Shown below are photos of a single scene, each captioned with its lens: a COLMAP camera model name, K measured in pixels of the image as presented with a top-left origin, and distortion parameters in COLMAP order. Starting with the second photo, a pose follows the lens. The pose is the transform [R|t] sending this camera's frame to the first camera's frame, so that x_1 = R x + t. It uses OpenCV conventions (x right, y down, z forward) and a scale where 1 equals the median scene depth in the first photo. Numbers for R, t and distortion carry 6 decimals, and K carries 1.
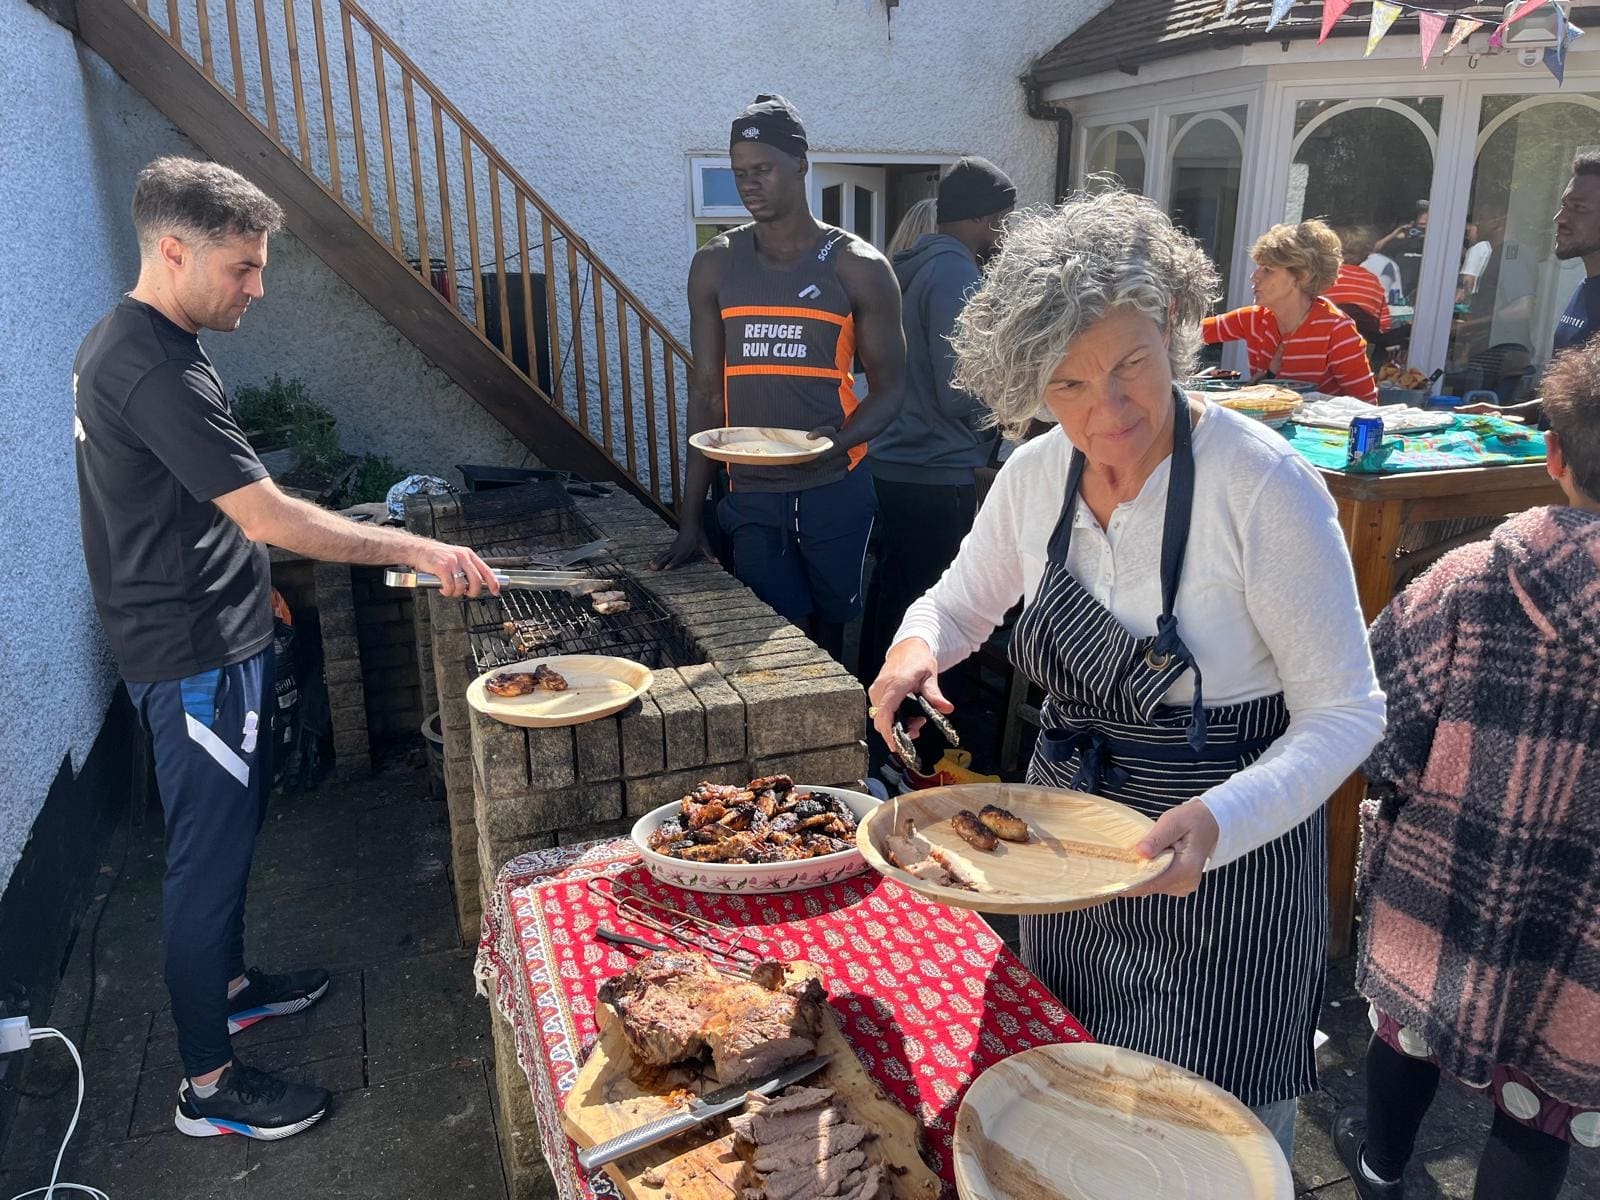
lens RADIAL K [[1241.9, 0, 800.0], [0, 1241.9, 600.0], [0, 0, 1]] dist [0.069207, -0.150179]
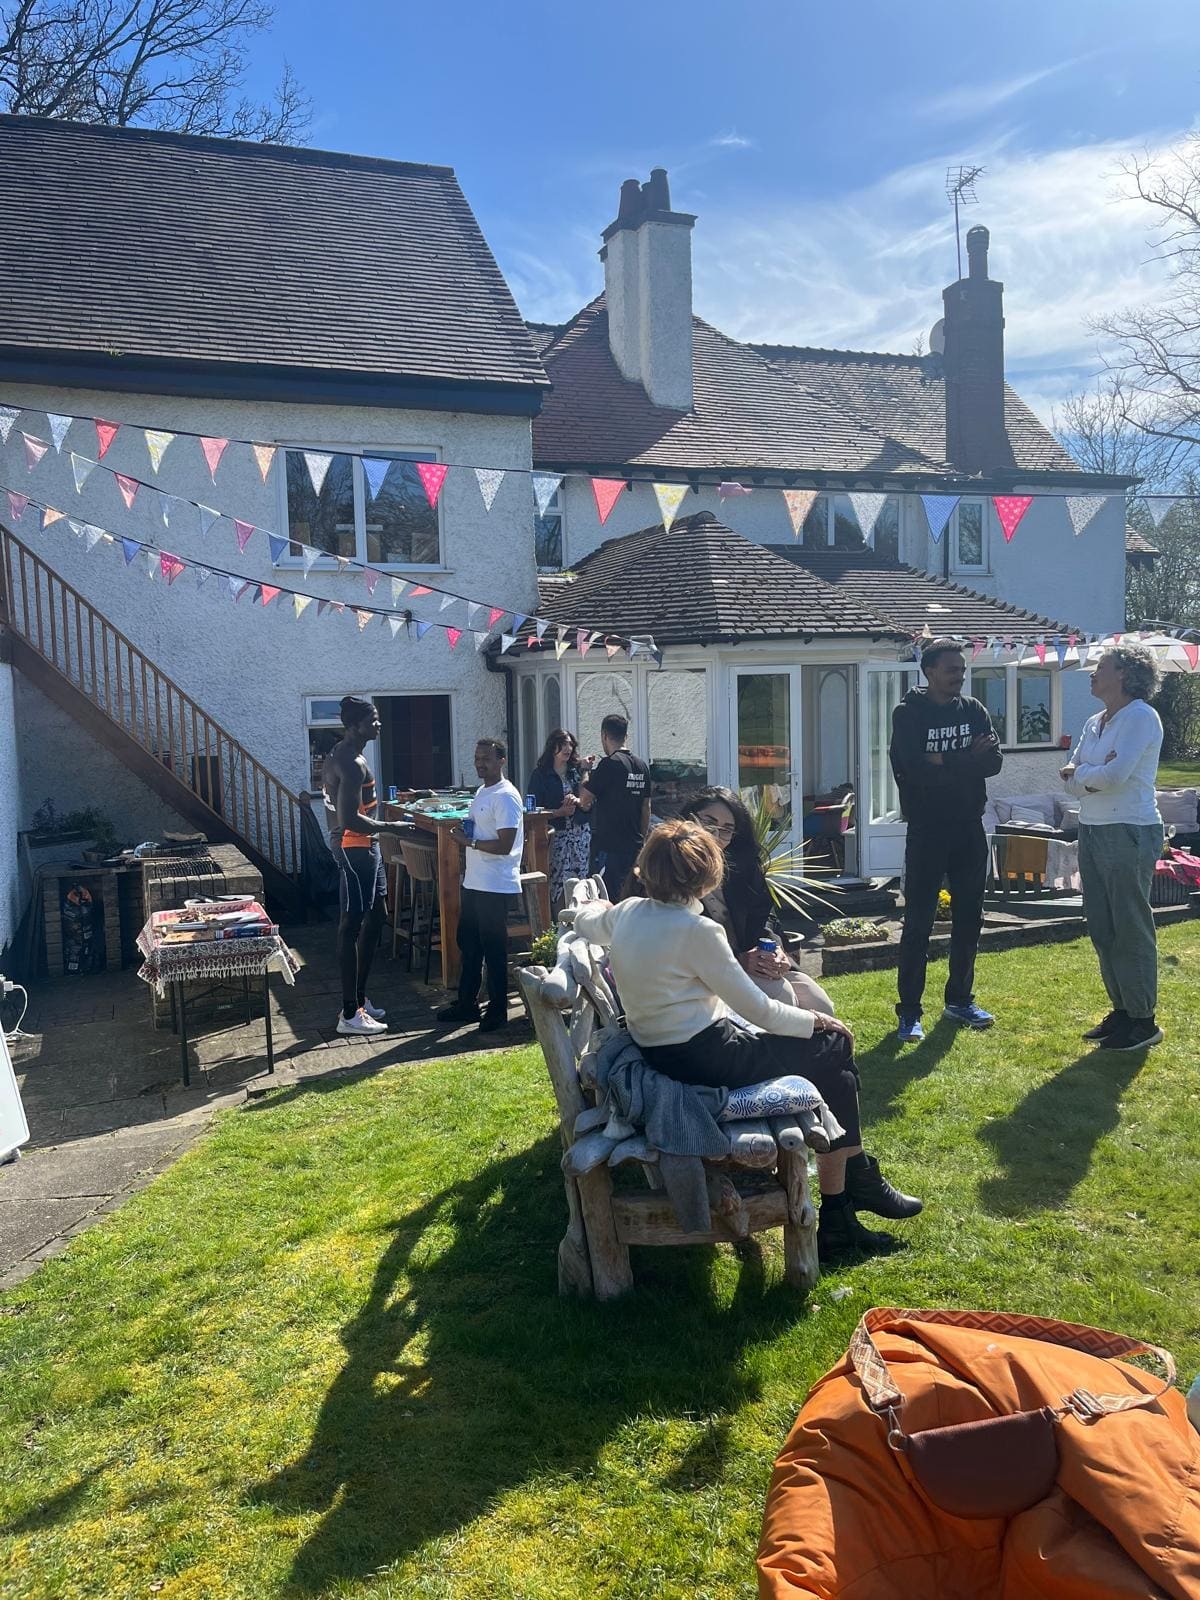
lens RADIAL K [[1241.9, 0, 600.0], [0, 1241.9, 800.0], [0, 0, 1]] dist [0.069207, -0.150179]
pose [[0.999607, -0.020332, 0.019295, 0.408992], [0.023825, 0.978942, -0.202741, 0.261279], [-0.014766, 0.203121, 0.979042, -1.090812]]
